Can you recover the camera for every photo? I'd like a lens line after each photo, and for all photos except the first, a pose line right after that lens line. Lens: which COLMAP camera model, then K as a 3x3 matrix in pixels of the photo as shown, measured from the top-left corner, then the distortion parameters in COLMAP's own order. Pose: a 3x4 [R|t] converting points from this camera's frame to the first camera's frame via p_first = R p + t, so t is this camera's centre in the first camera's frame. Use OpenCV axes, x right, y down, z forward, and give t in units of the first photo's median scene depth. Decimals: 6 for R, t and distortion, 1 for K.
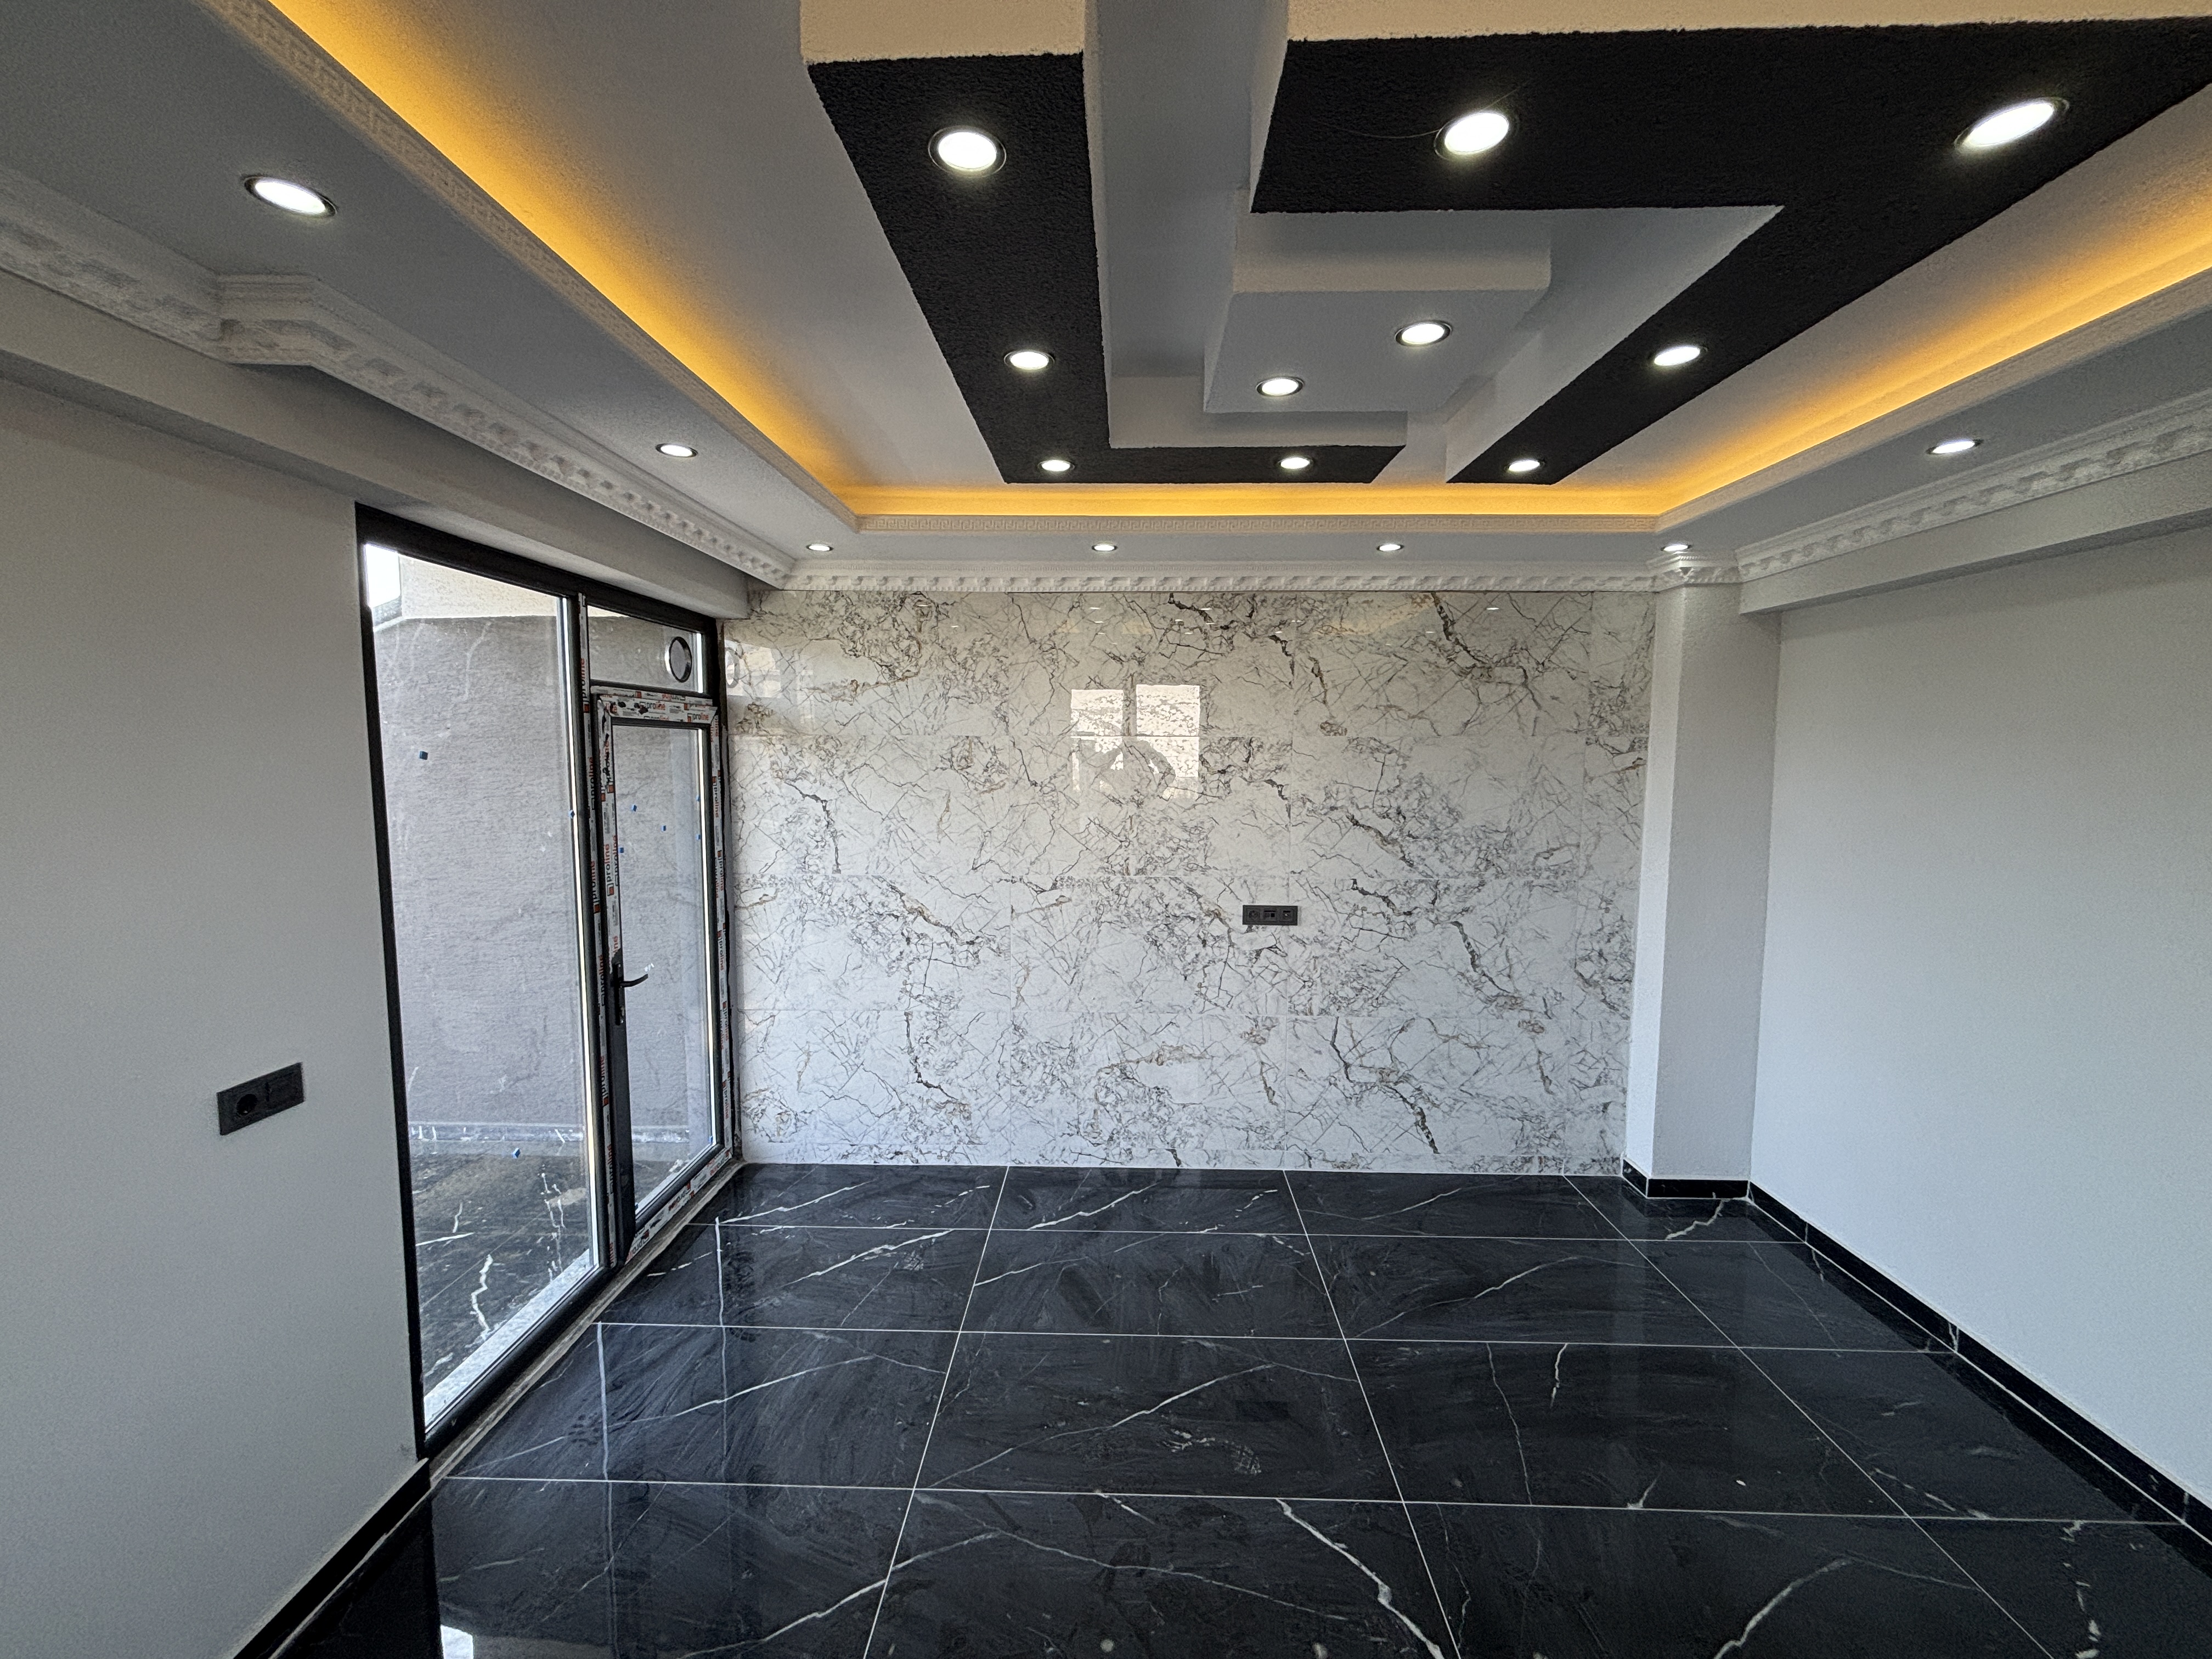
lens RADIAL K [[905.7, 0, 1107.1], [0, 905.7, 819.7], [0, 0, 1]] dist [0.043118, -0.022540]
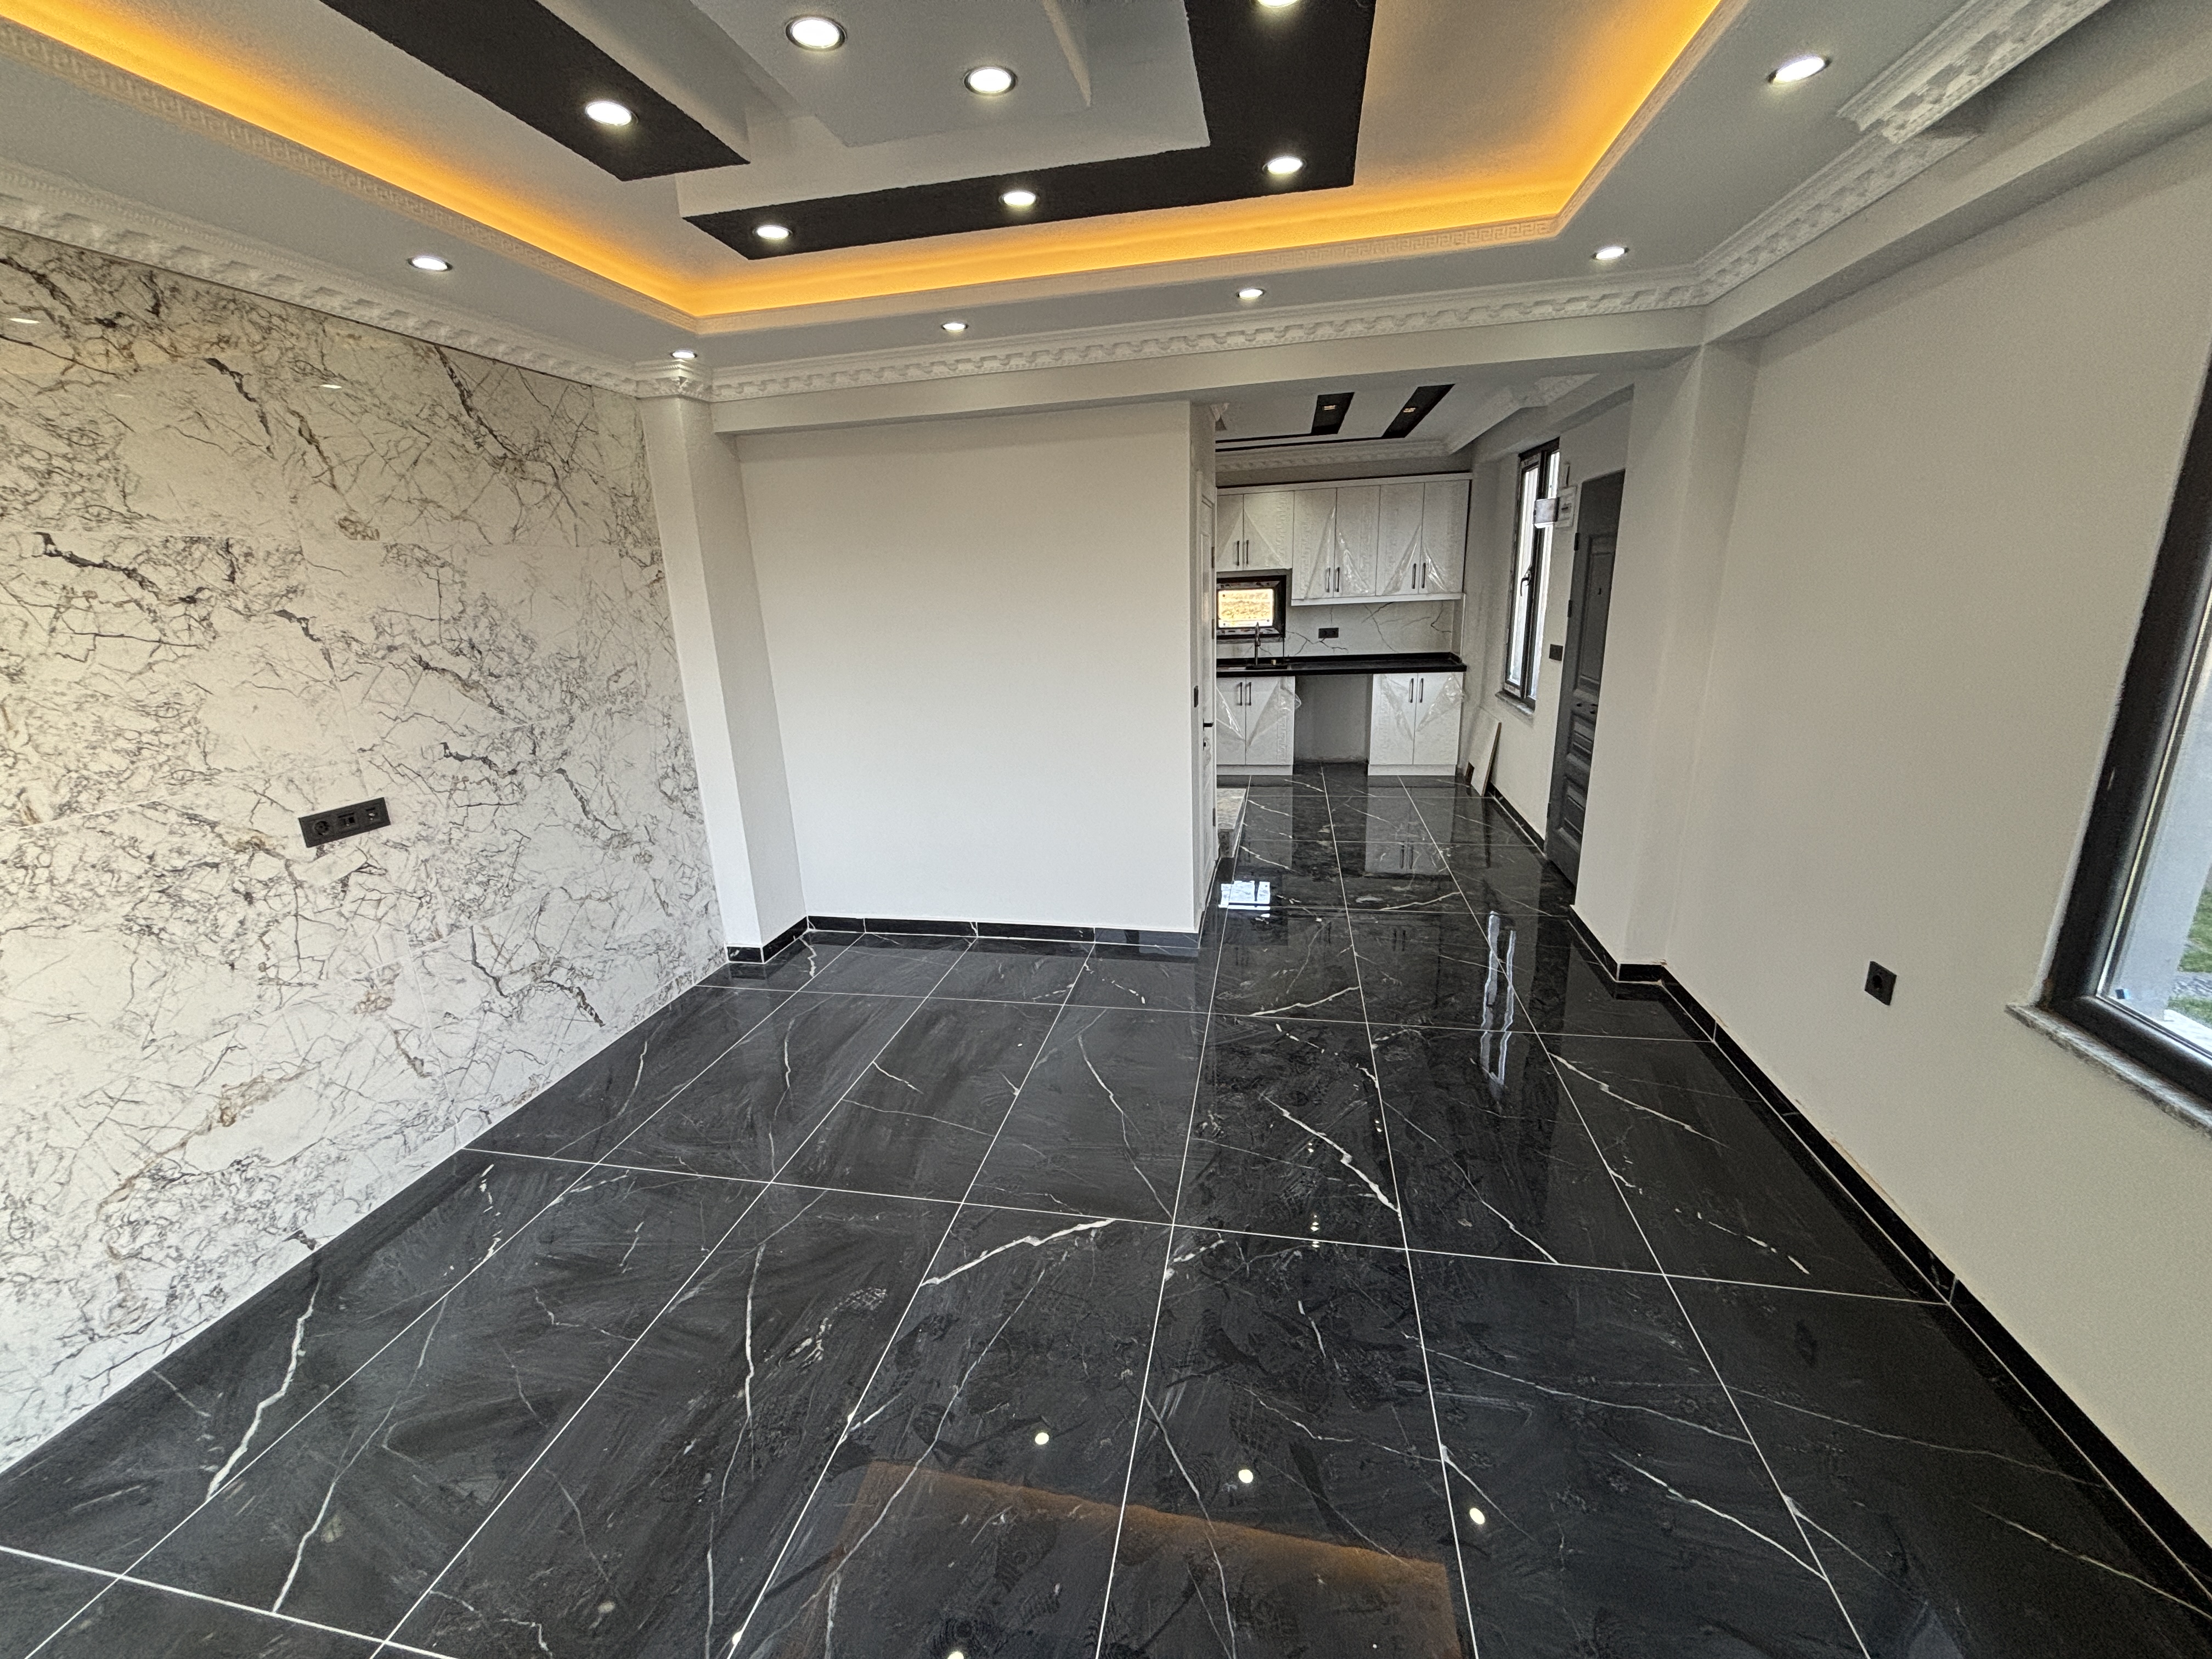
lens RADIAL K [[890.4, 0, 1107.9], [0, 890.4, 820.9], [0, 0, 1]] dist [0.002268, 0.000759]
pose [[0.163780, -0.272698, 0.948057, -0.345759], [0.122176, 0.959242, 0.254809, 0.007257], [-0.978902, 0.074097, 0.190422, 0.335340]]
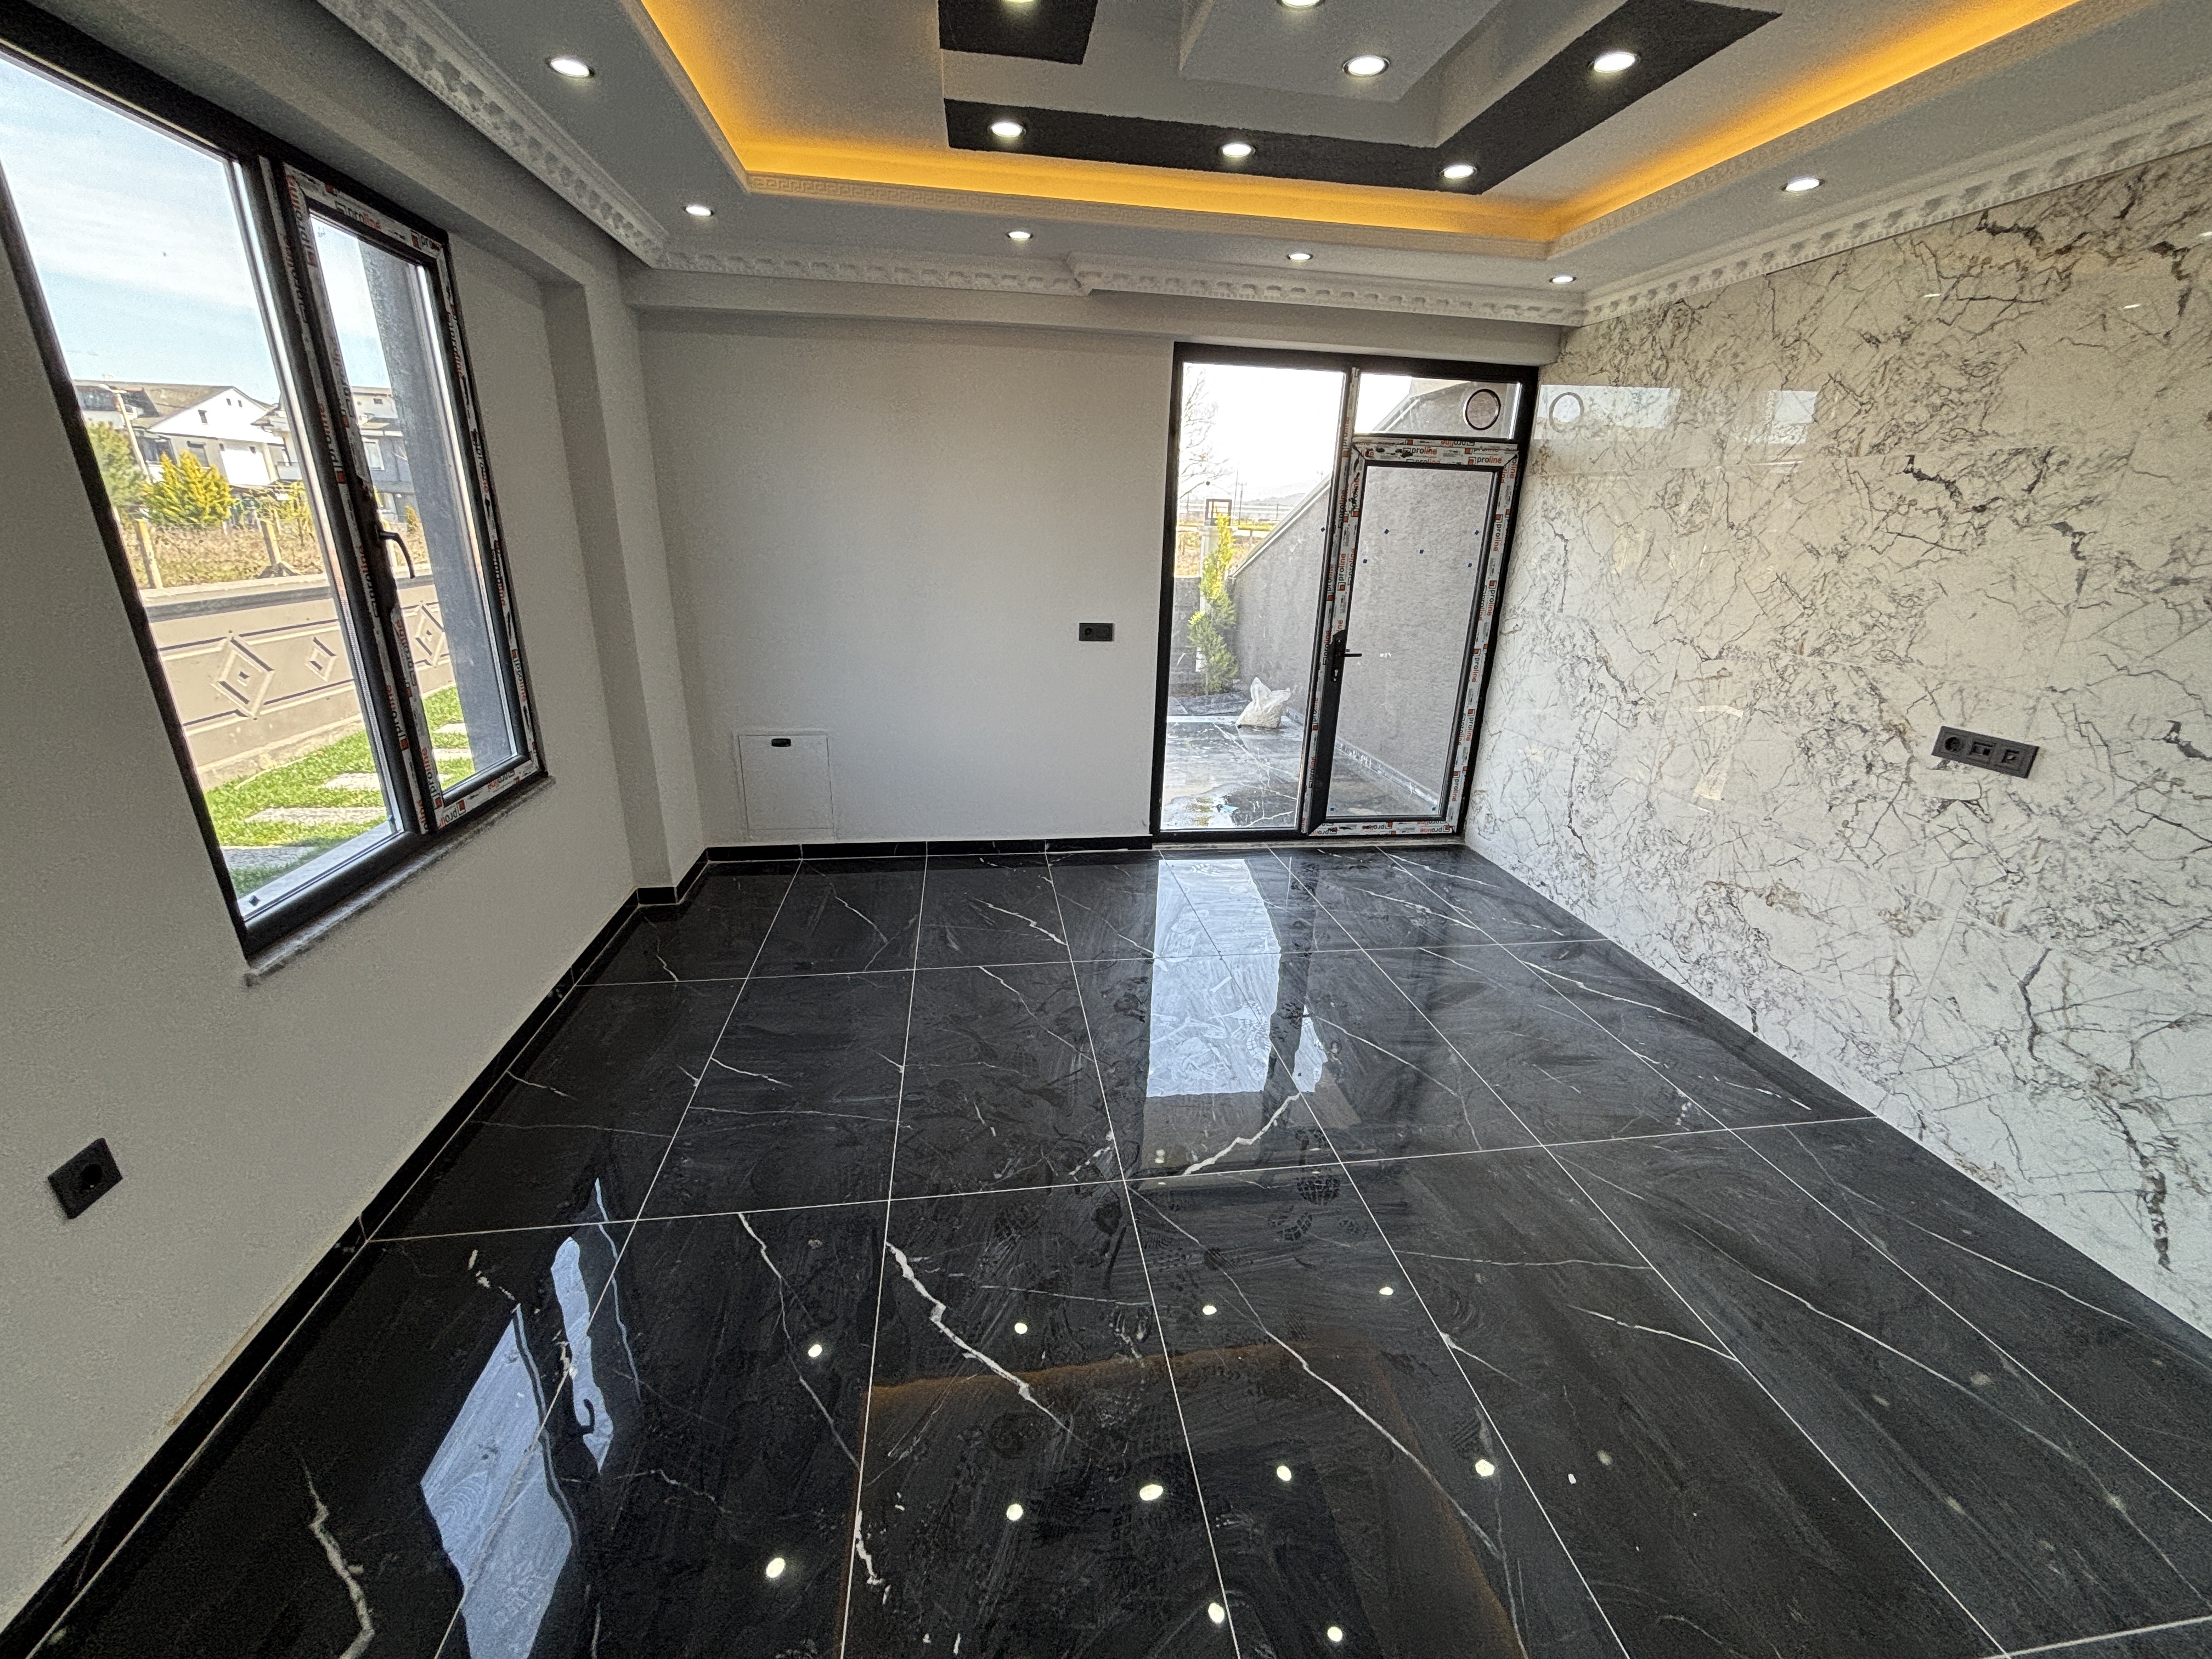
lens RADIAL K [[894.2, 0, 1098.0], [0, 894.2, 821.6], [0, 0, 1]] dist [-0.000268, 0.004389]
pose [[0.172190, 0.323925, -0.930282, 0.671128], [-0.107948, 0.944904, 0.309036, 0.025469], [0.979131, 0.047209, 0.197670, 0.280410]]
